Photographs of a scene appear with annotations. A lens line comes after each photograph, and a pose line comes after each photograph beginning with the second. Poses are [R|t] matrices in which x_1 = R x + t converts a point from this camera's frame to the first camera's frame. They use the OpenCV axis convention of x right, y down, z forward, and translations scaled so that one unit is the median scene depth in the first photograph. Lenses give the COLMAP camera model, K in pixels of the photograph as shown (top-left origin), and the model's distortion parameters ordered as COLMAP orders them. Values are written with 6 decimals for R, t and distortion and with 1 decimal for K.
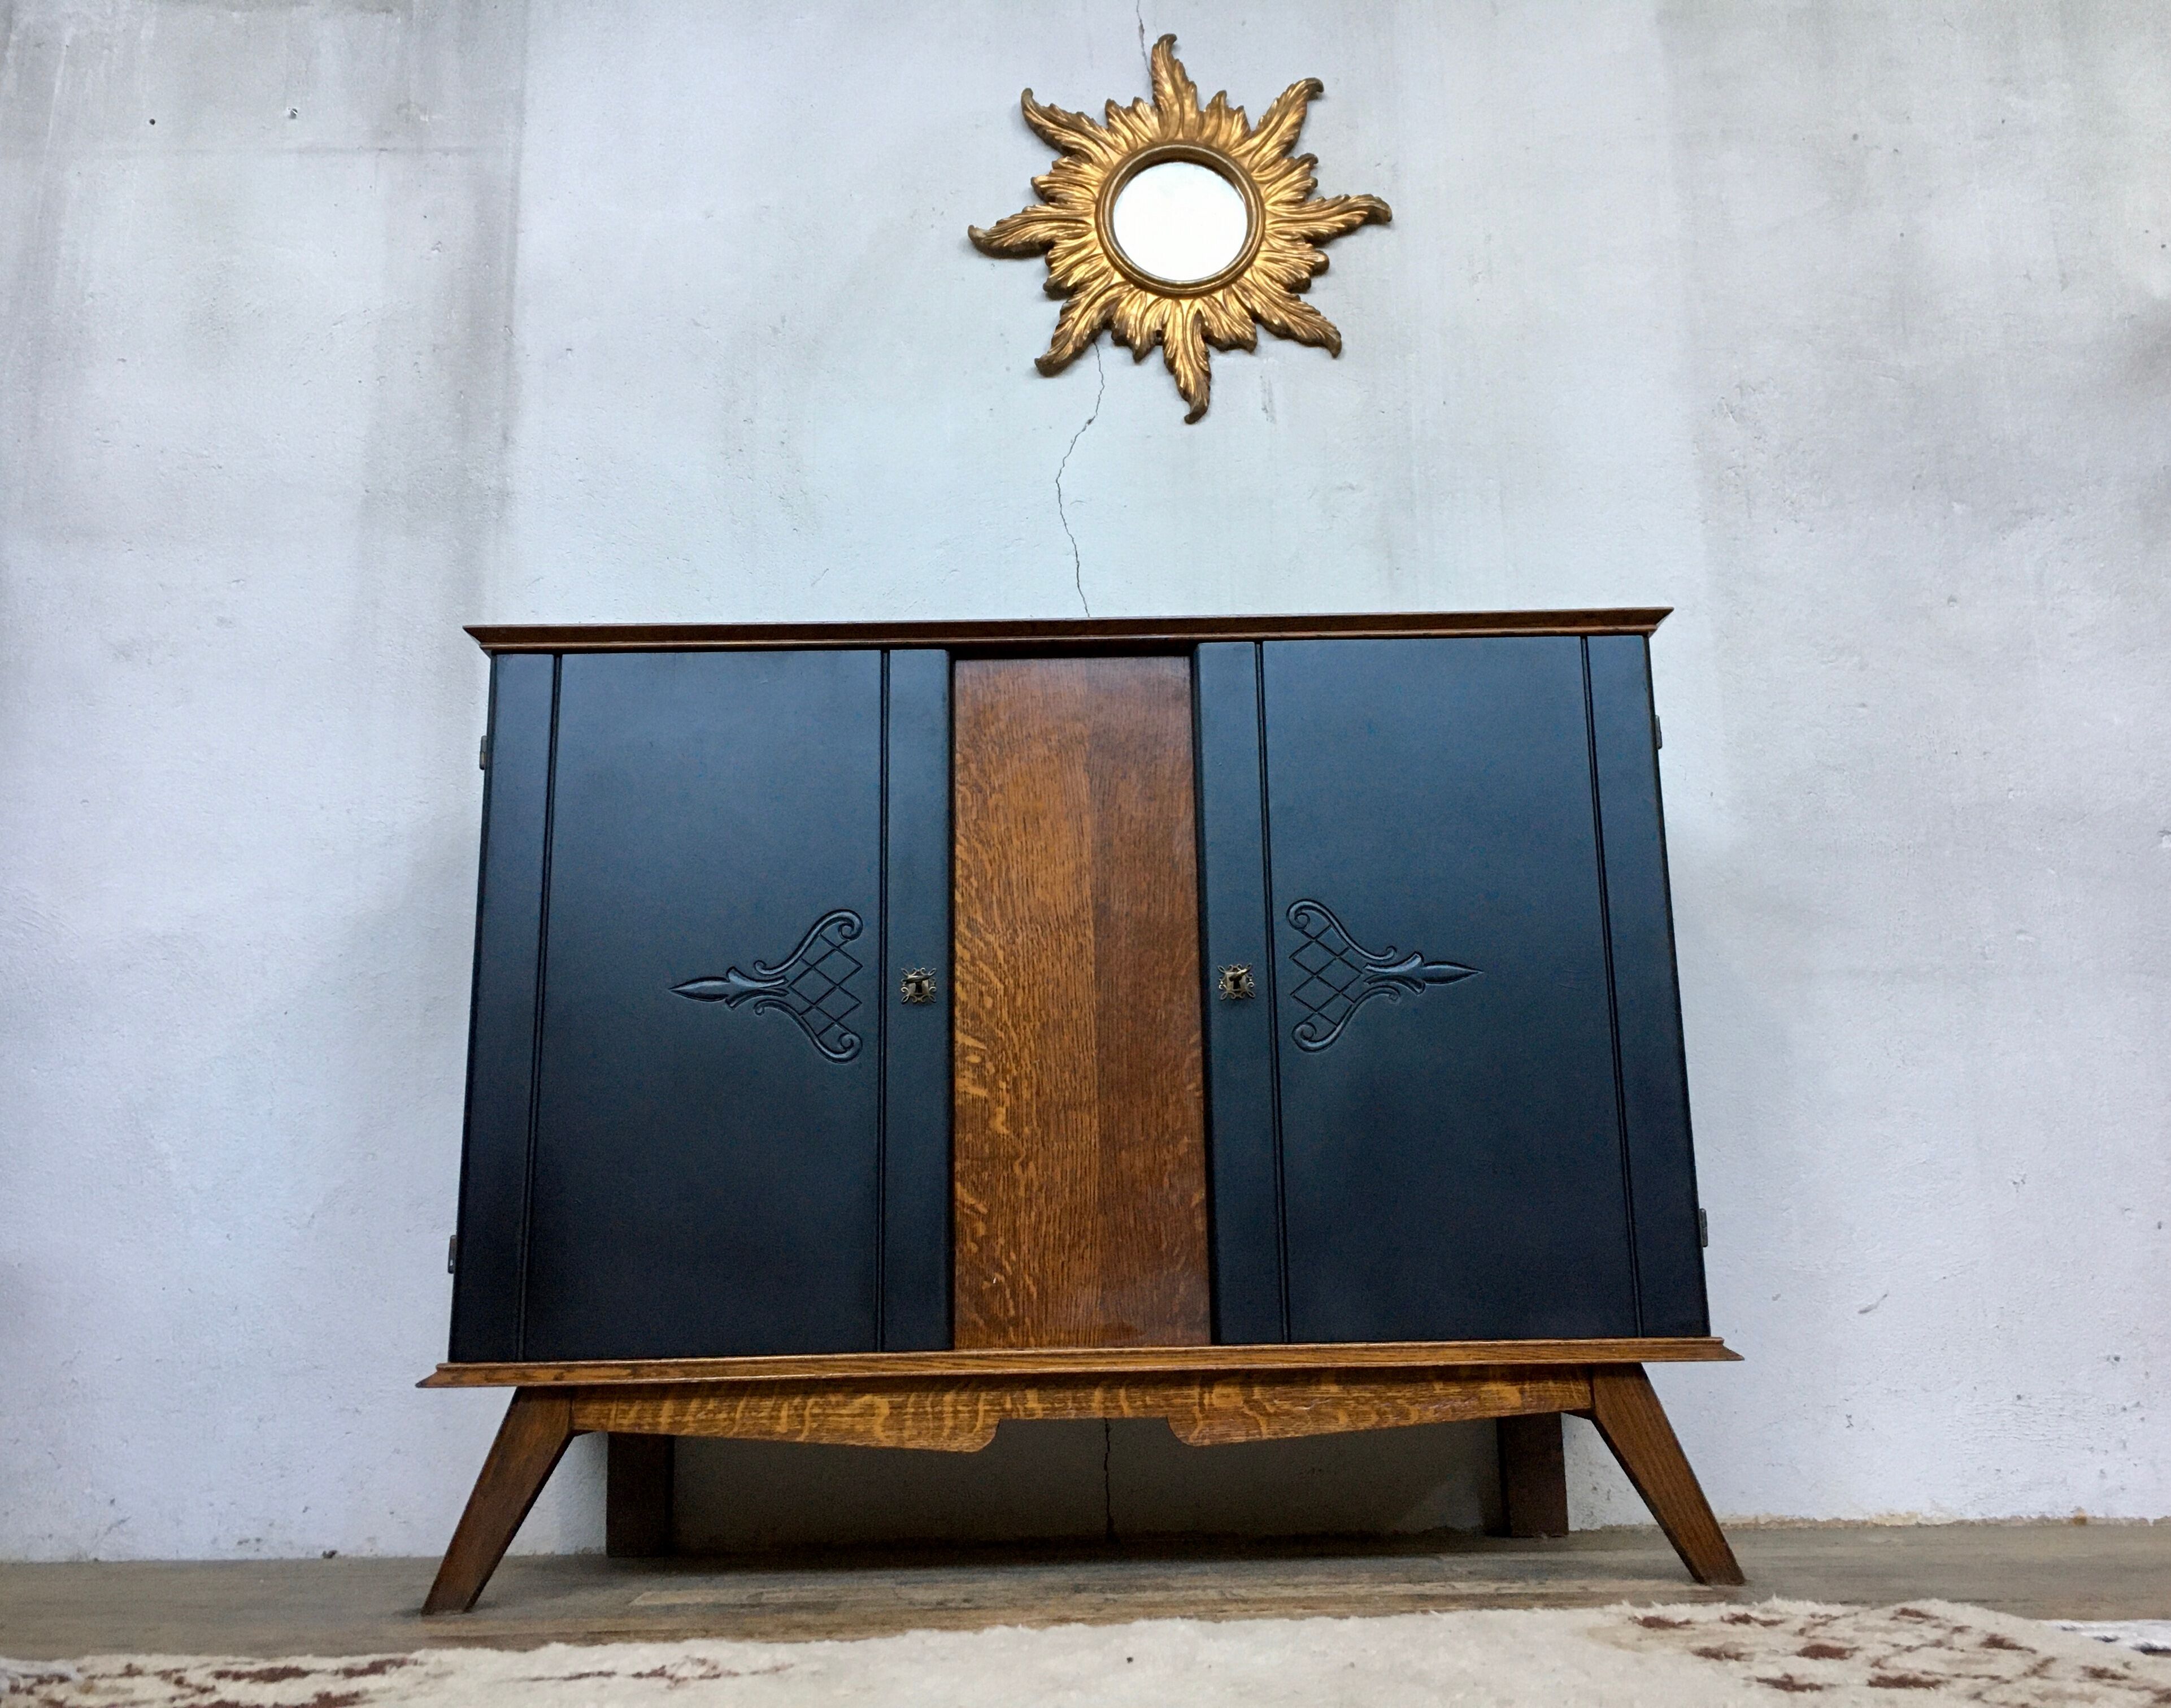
lens RADIAL K [[1944.3, 0, 1103.7], [0, 1944.3, 845.4], [0, 0, 1]] dist [0.076214, -0.099853]
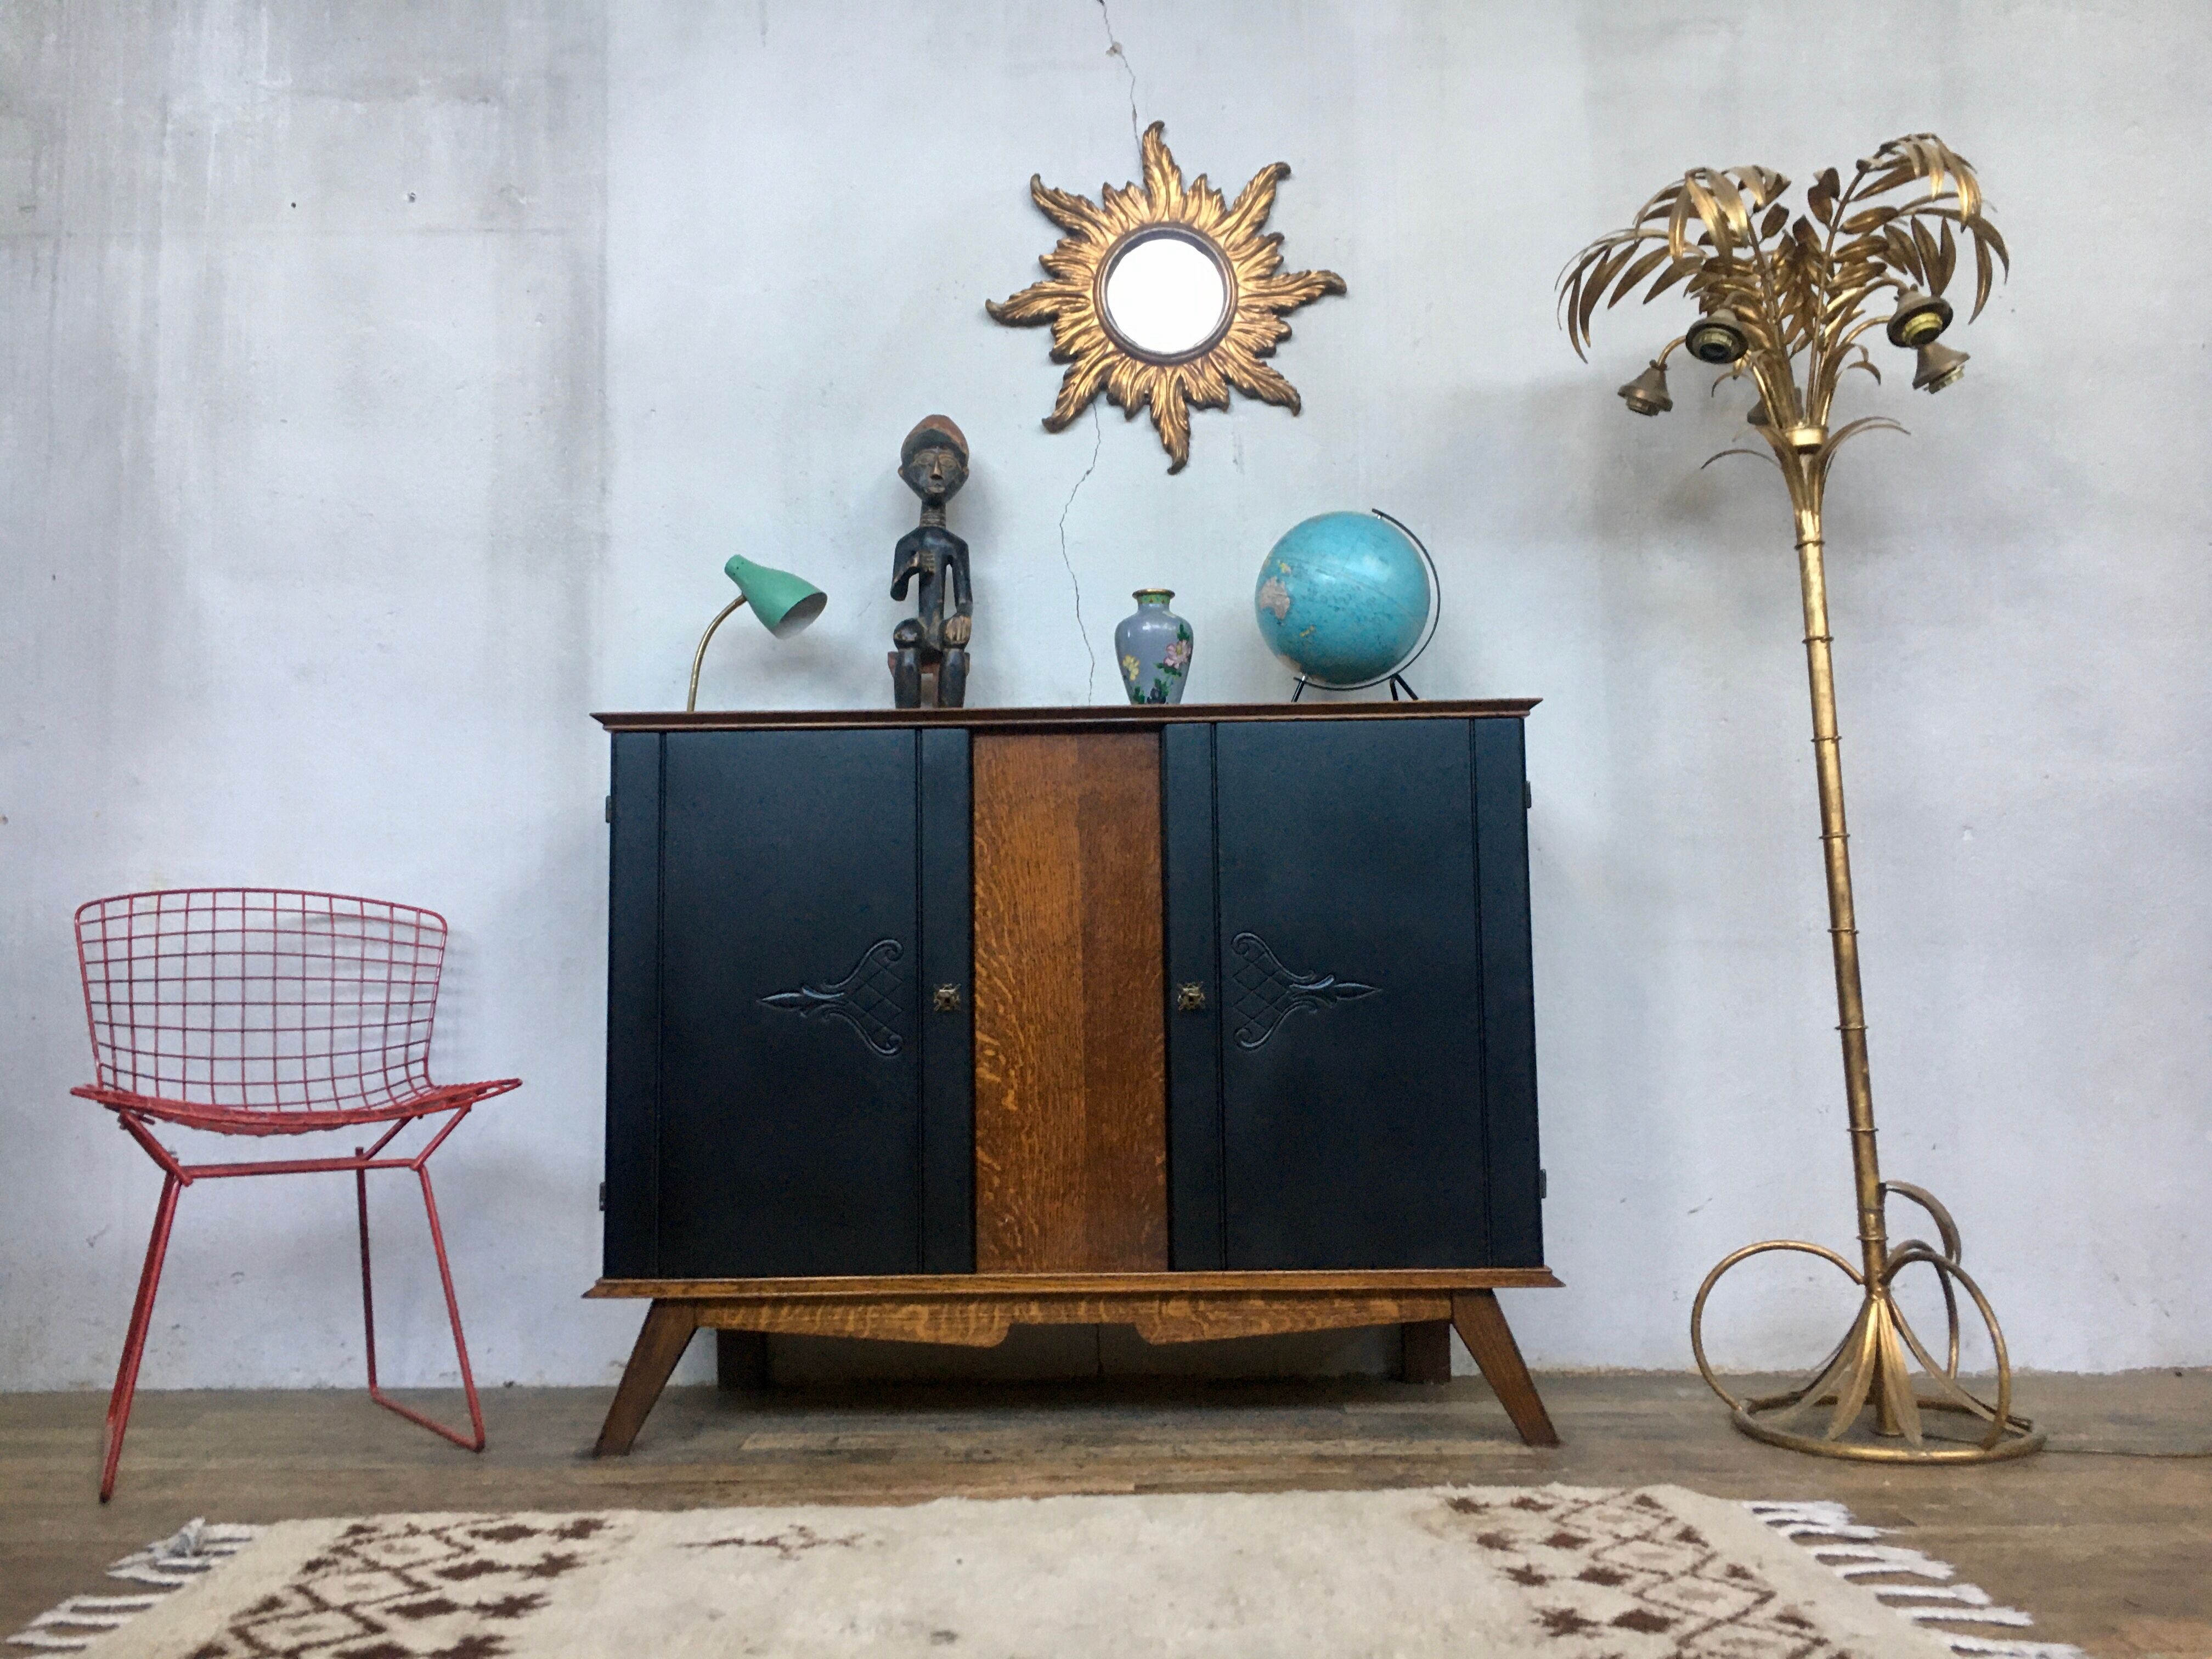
lens RADIAL K [[1880.3, 0, 1091.2], [0, 1880.3, 830.6], [0, 0, 1]] dist [0.079336, -0.102410]
pose [[0.999695, 0.003684, -0.024425, 0.031607], [-0.000236, 0.990198, 0.139673, -0.214587], [0.024701, -0.139625, 0.989896, -0.230571]]
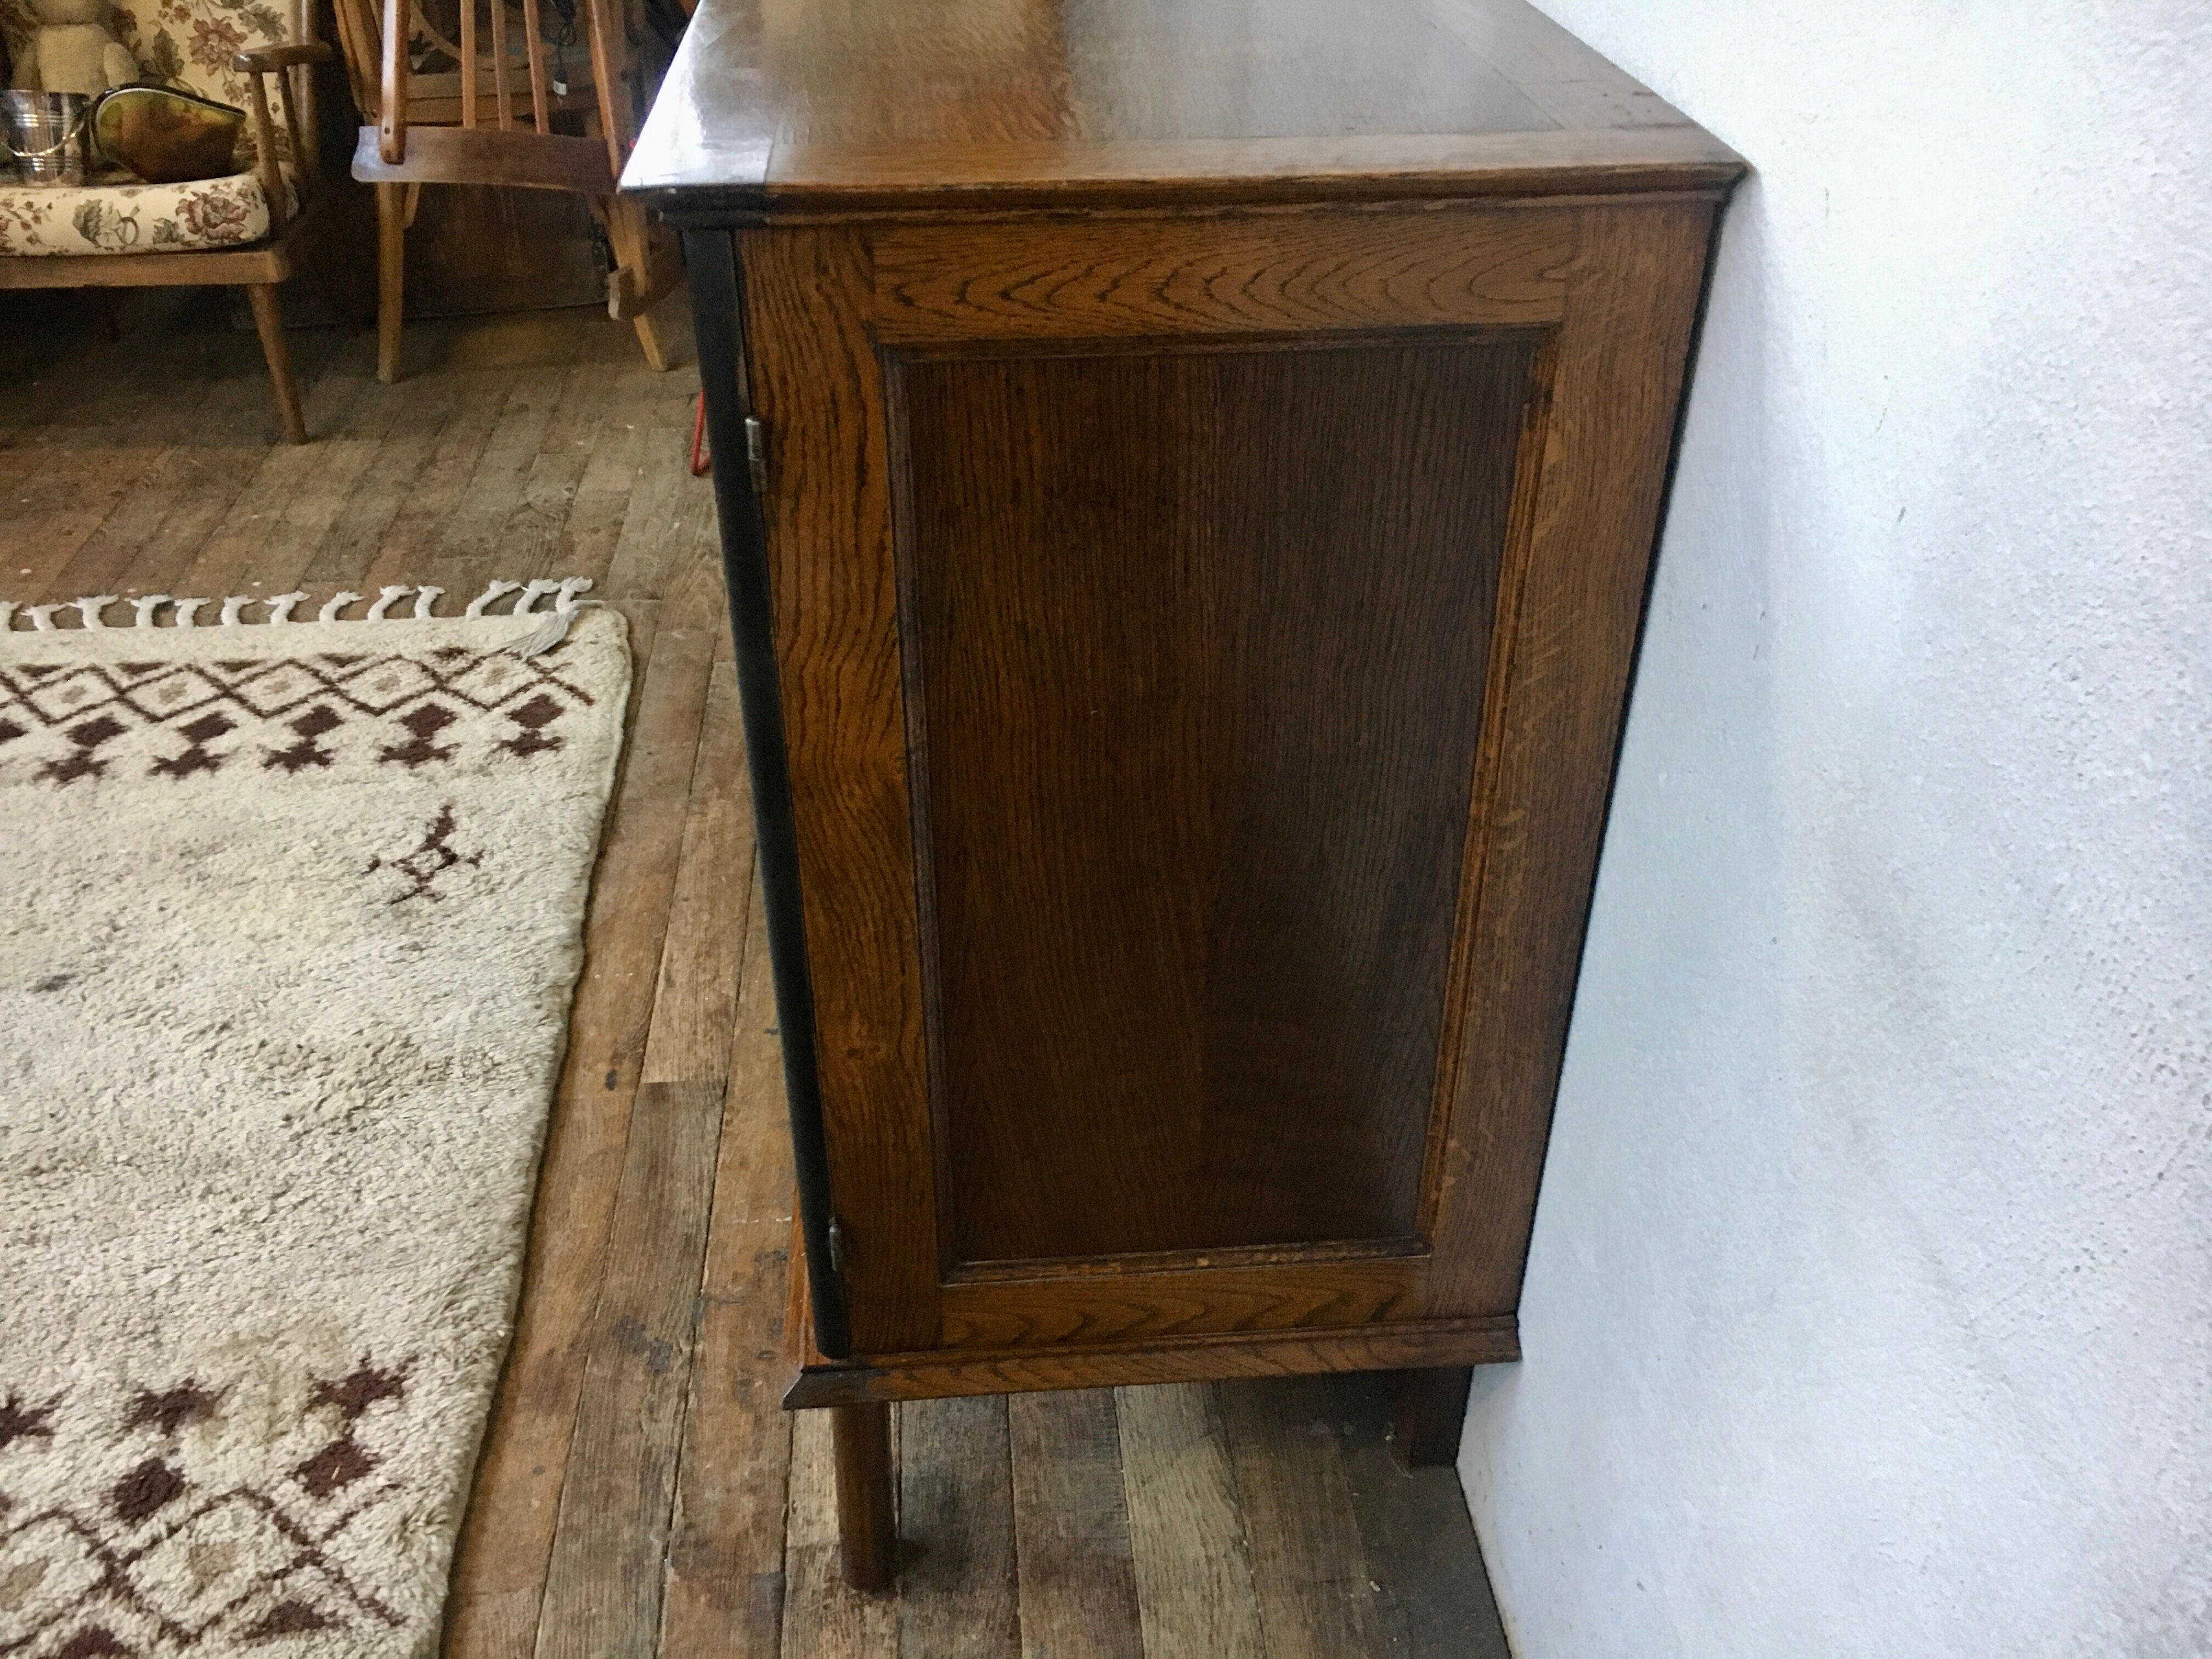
lens RADIAL K [[1878.5, 0, 1100.7], [0, 1878.5, 827.3], [0, 0, 1]] dist [0.079613, -0.102708]
pose [[0.074103, 0.573014, -0.816189, 0.706822], [0.226383, 0.787406, 0.573360, -0.225747], [0.971215, -0.227259, -0.071372, 1.135327]]
